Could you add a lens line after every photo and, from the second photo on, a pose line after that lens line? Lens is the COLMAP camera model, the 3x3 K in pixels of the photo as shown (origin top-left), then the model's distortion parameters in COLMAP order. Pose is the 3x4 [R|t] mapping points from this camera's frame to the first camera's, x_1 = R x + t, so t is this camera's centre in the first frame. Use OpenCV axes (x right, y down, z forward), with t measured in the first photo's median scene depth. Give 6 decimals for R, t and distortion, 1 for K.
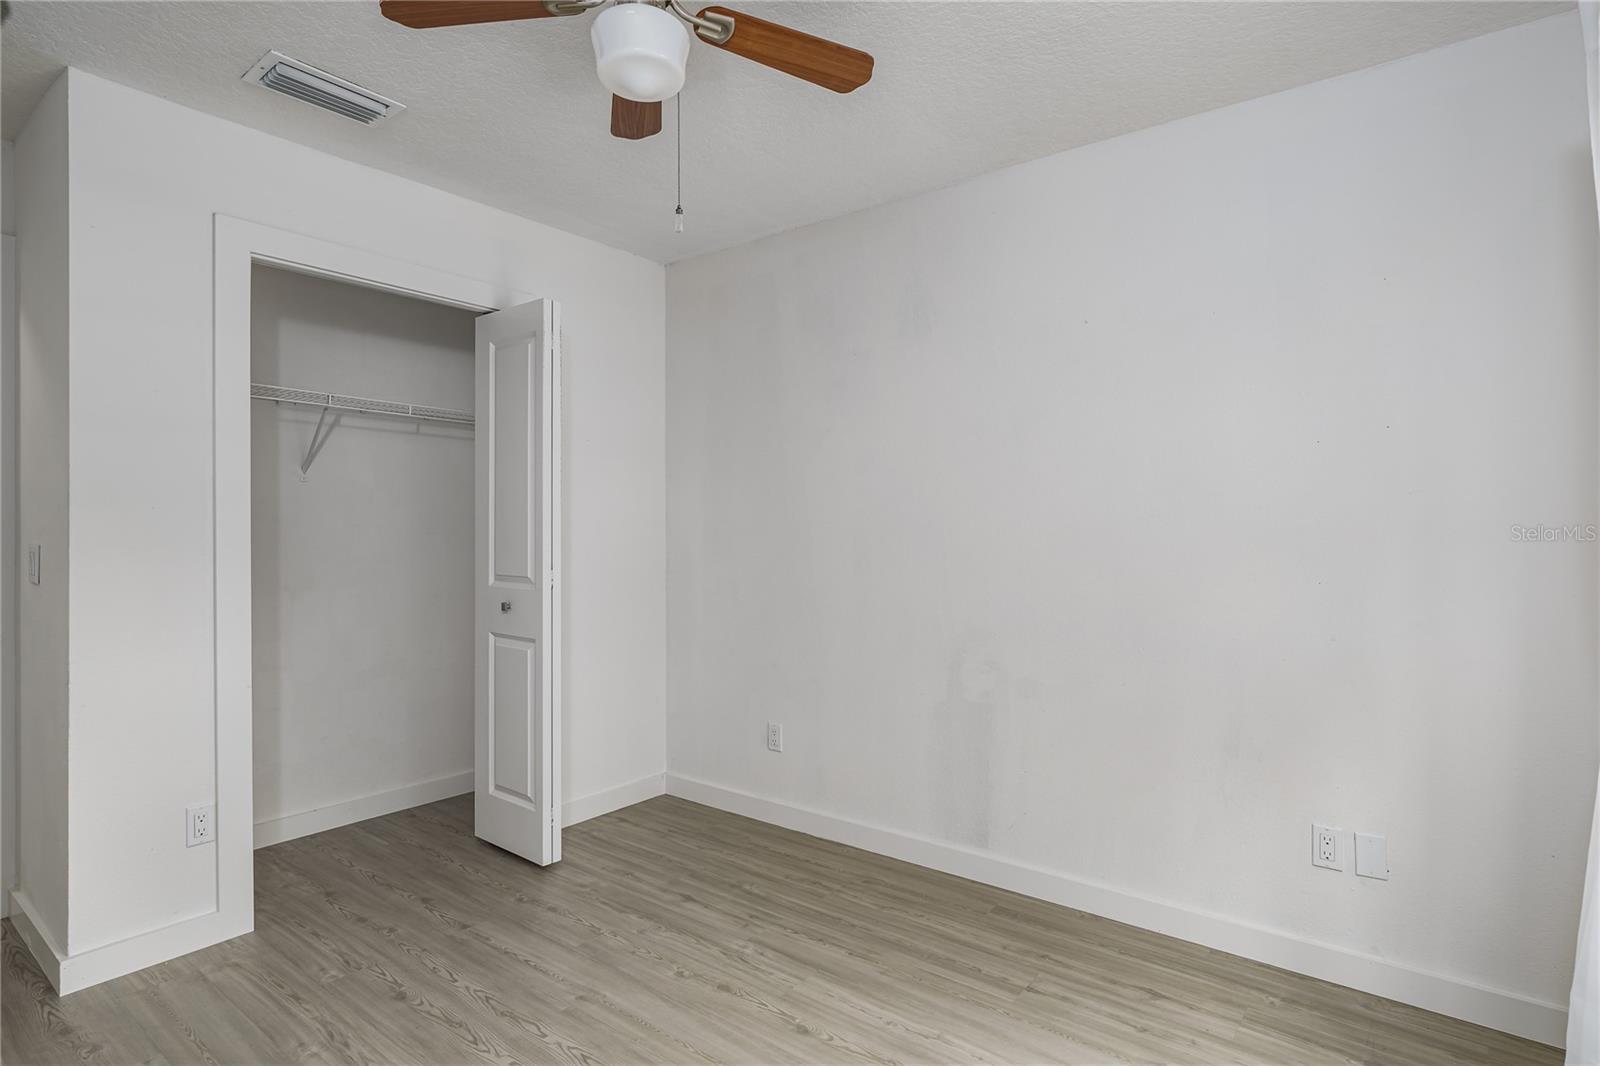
lens RADIAL K [[844.2, 0, 799.4], [0, 844.2, 537.9], [0, 0, 1]] dist [-0.016173, 0.002433]
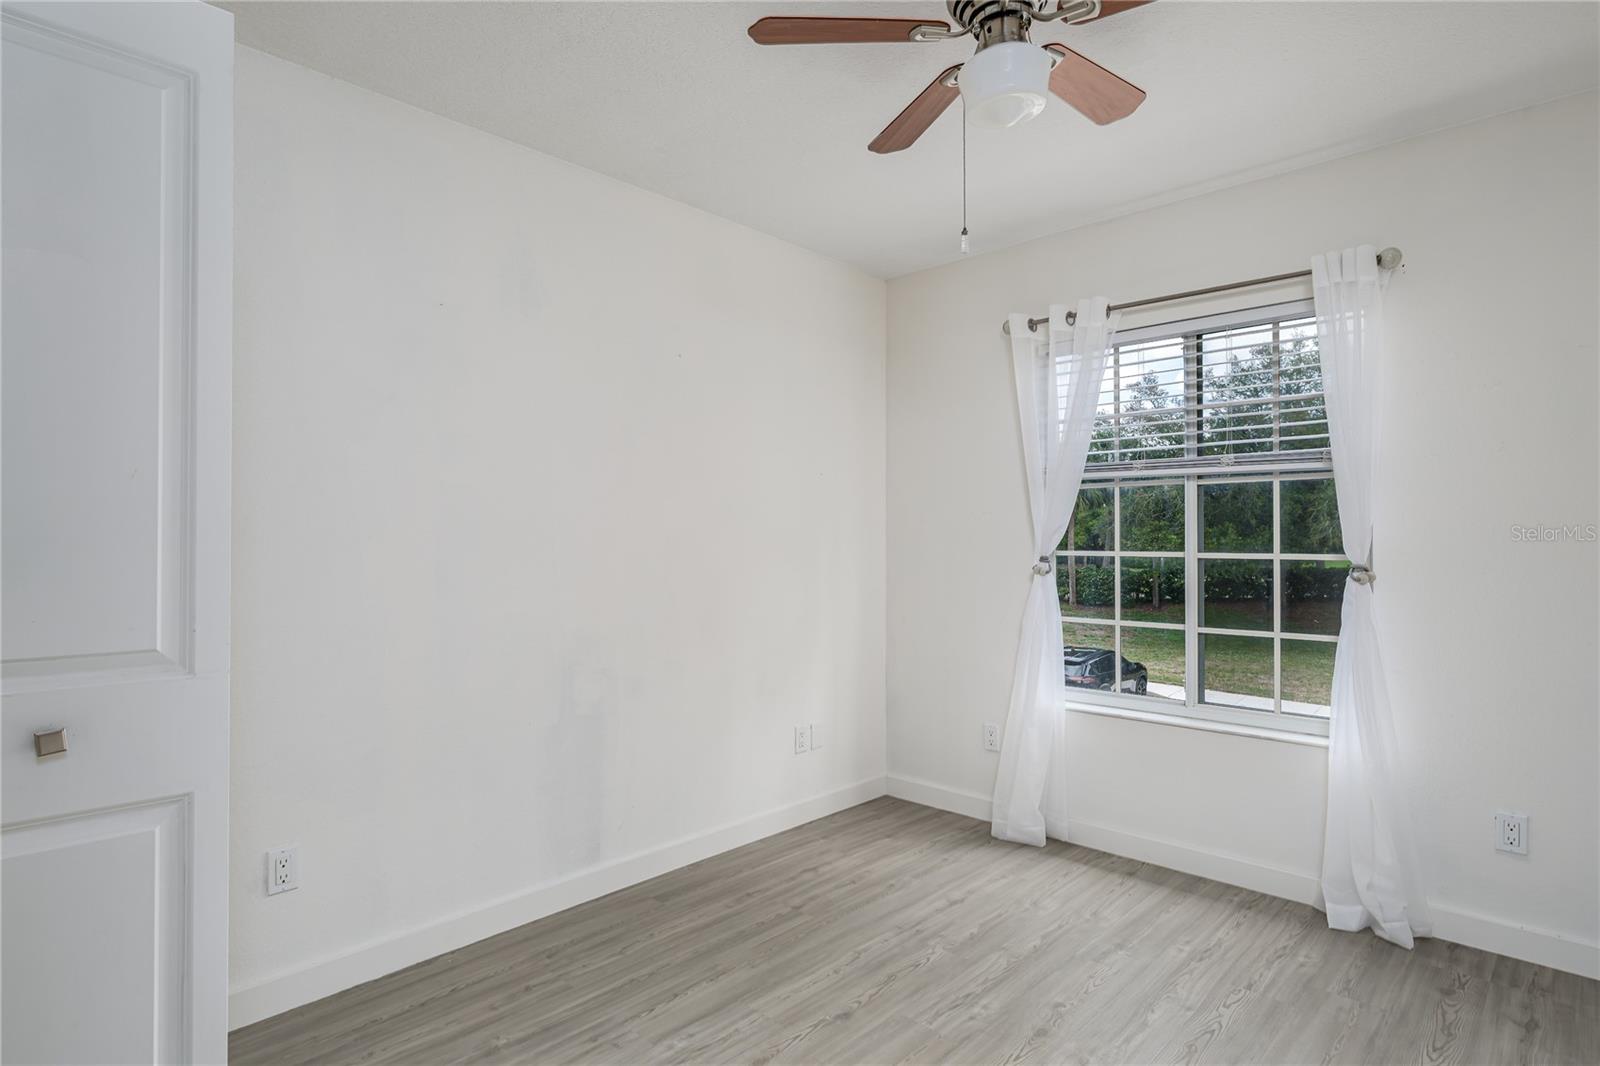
lens RADIAL K [[844.2, 0, 800.3], [0, 844.2, 528.4], [0, 0, 1]] dist [-0.016173, 0.002433]
pose [[0.081507, 0.008530, 0.996636, -0.877126], [0.011760, 0.999886, -0.009520, -0.007134], [-0.996603, 0.012496, 0.081397, 0.808958]]
